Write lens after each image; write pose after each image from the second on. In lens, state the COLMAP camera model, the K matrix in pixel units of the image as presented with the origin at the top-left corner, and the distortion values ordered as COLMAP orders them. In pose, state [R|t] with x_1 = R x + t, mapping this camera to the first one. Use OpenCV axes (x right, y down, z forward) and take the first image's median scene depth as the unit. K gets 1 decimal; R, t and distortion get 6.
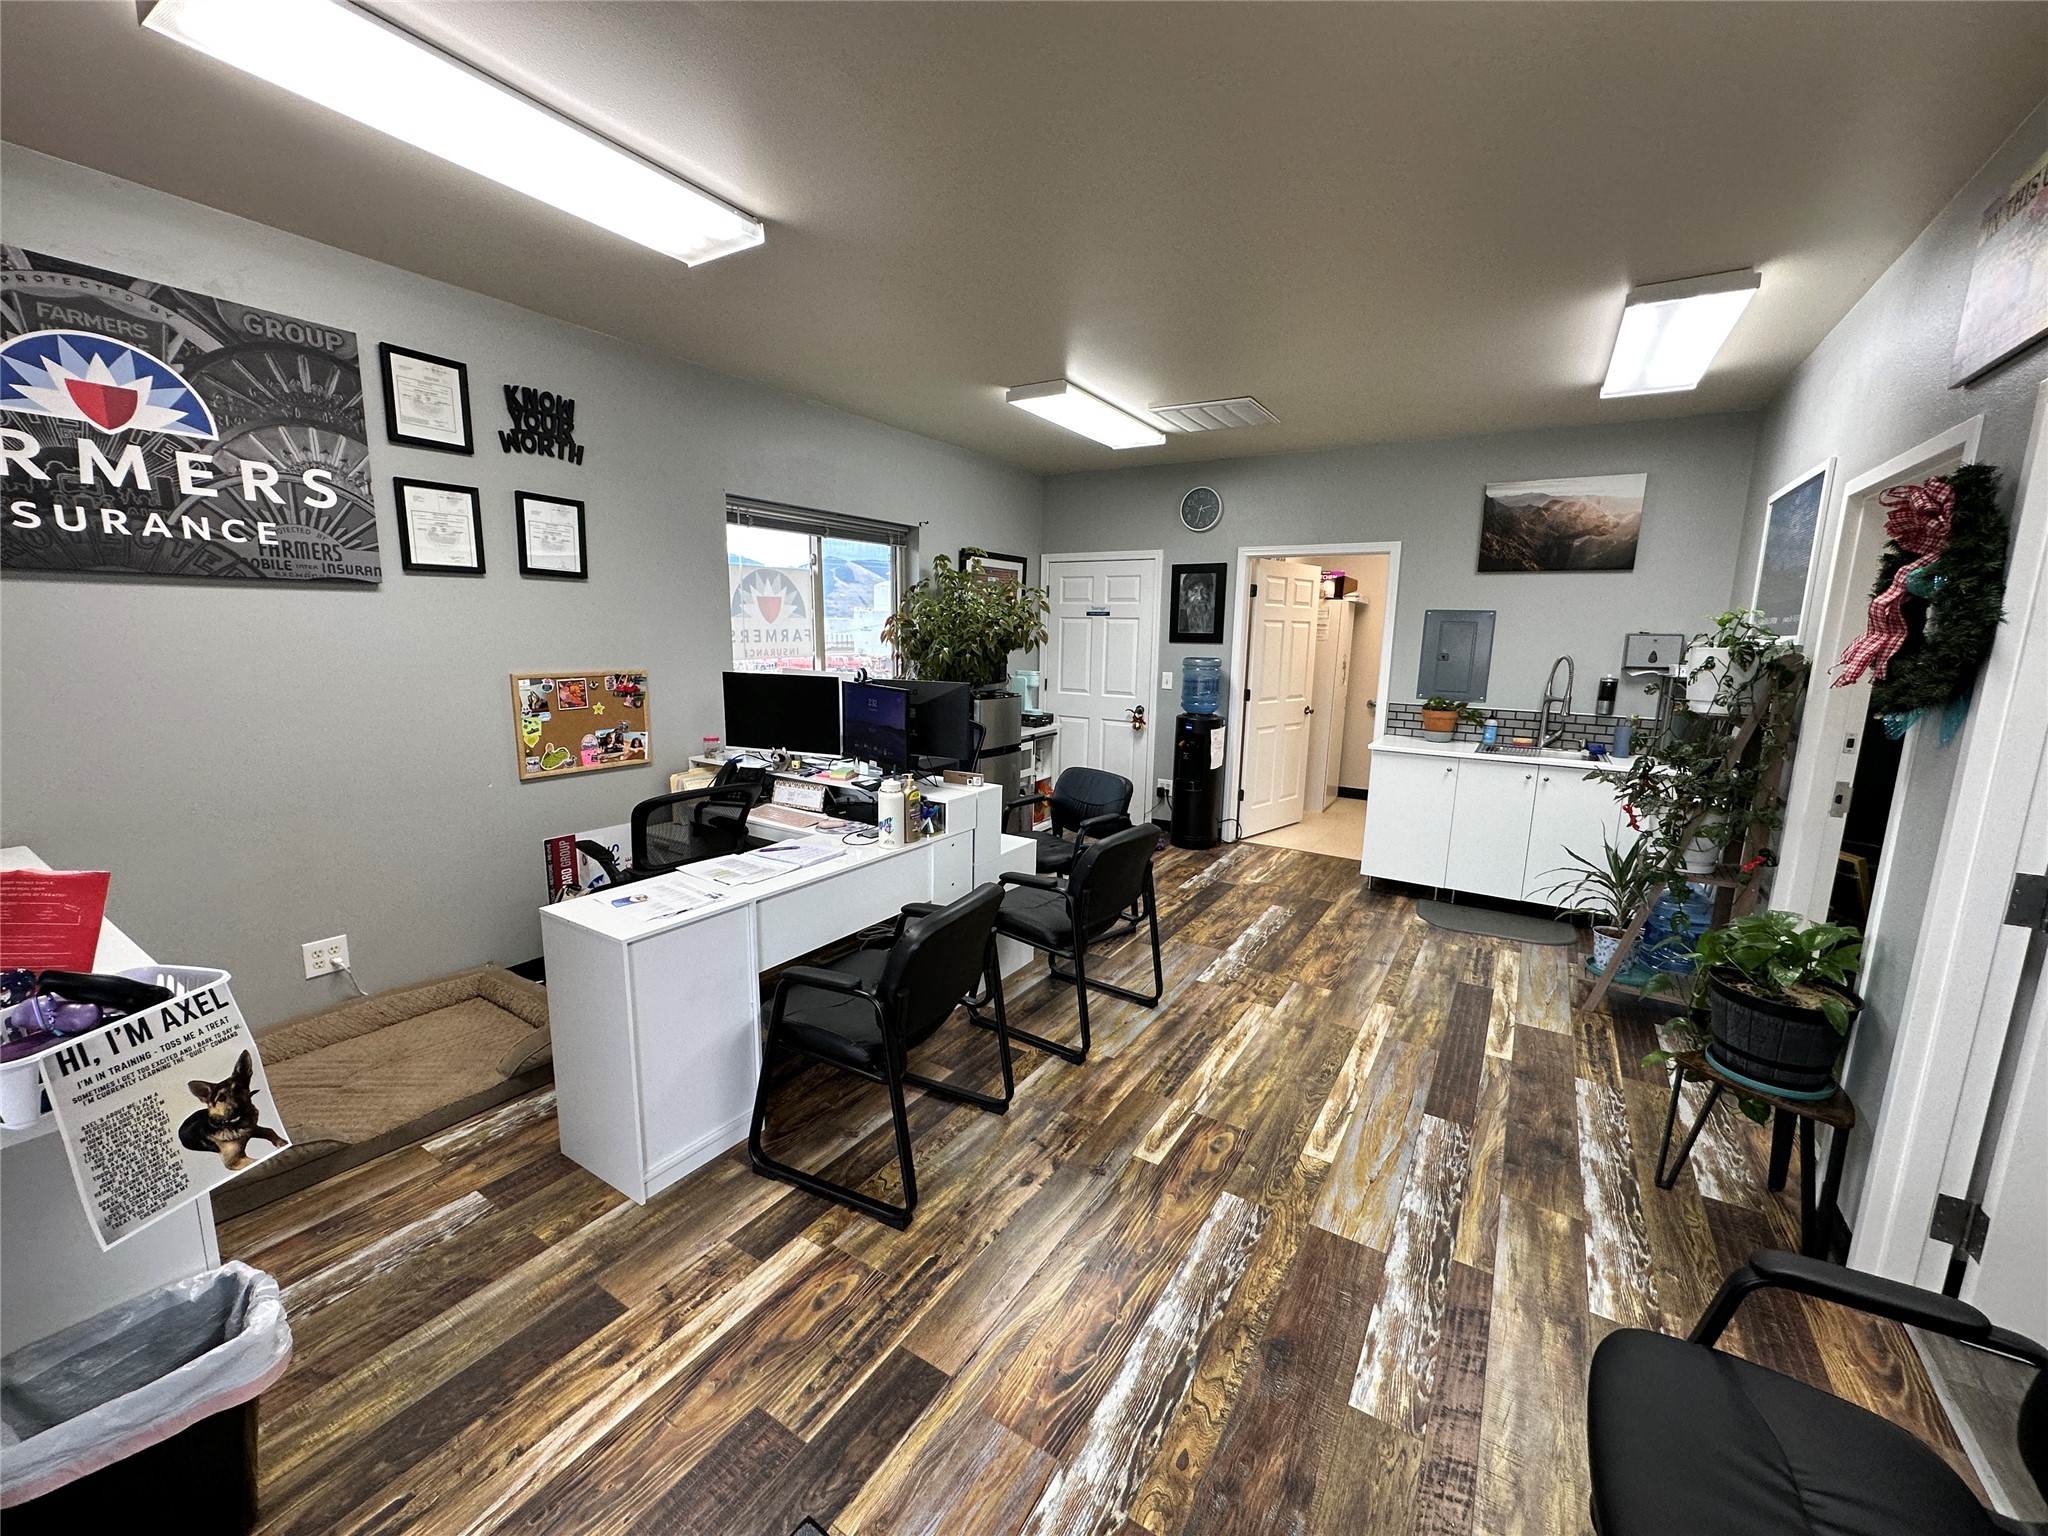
lens RADIAL K [[814.3, 0, 1024.0], [0, 814.3, 768.0], [0, 0, 1]] dist [-0.004021, 0.000248]
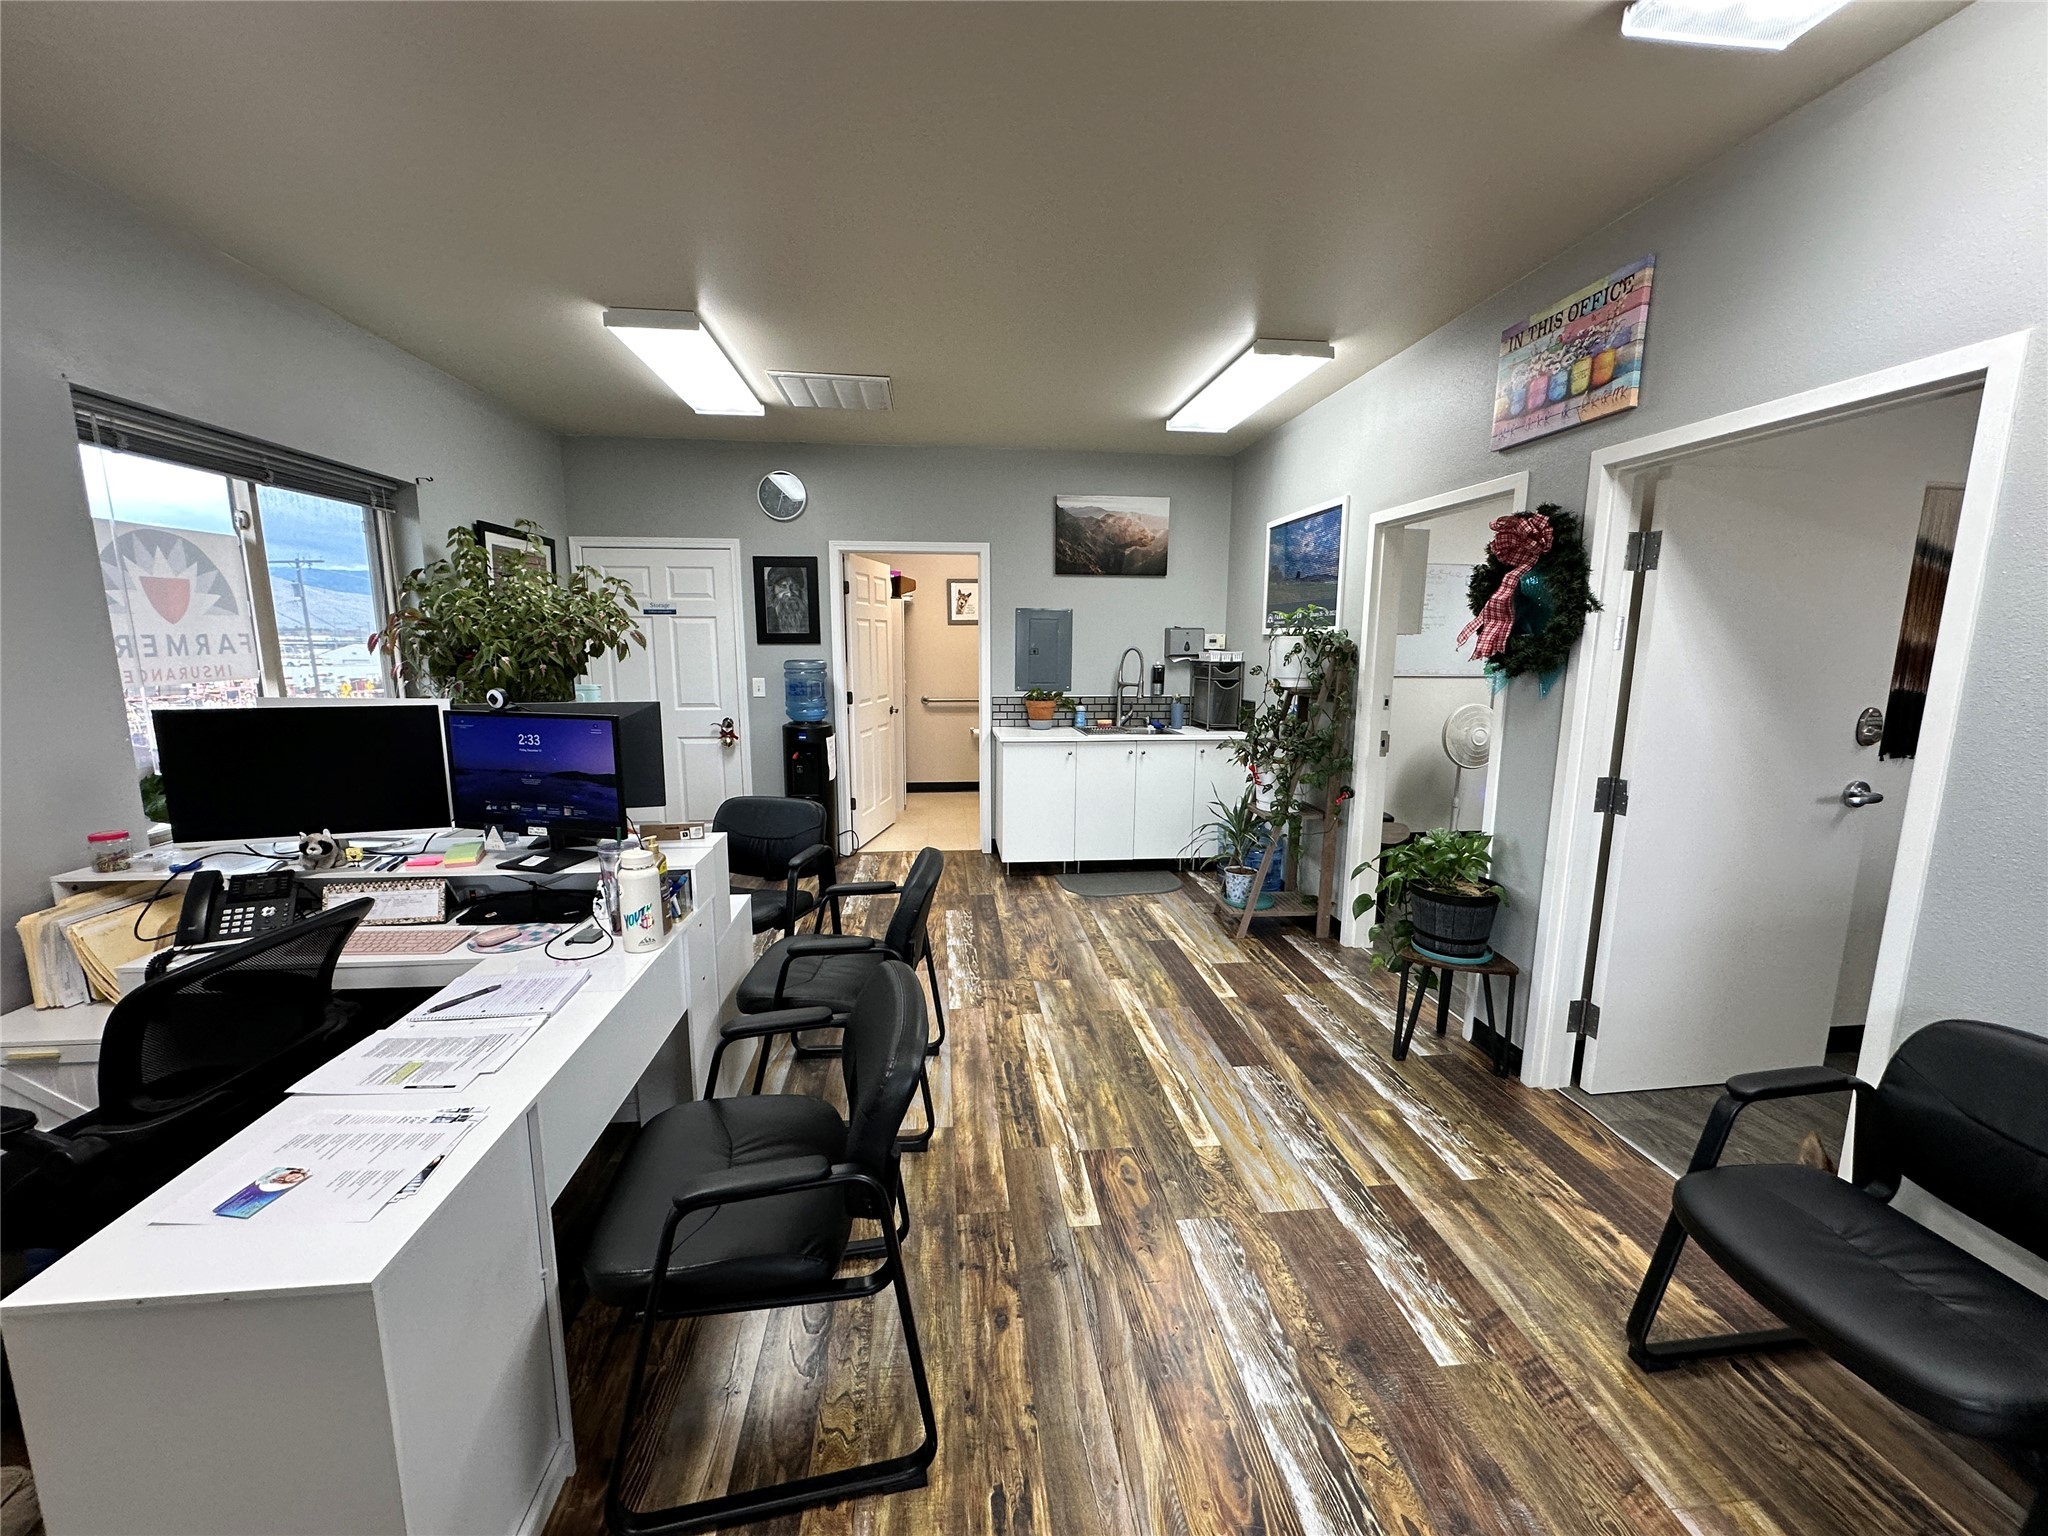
lens RADIAL K [[814.3, 0, 1024.0], [0, 814.3, 768.0], [0, 0, 1]] dist [-0.004021, 0.000248]
pose [[0.781788, -0.114081, 0.613020, -0.240095], [0.116446, 0.992537, 0.036203, -0.030067], [-0.612575, 0.043081, 0.789238, 0.204572]]
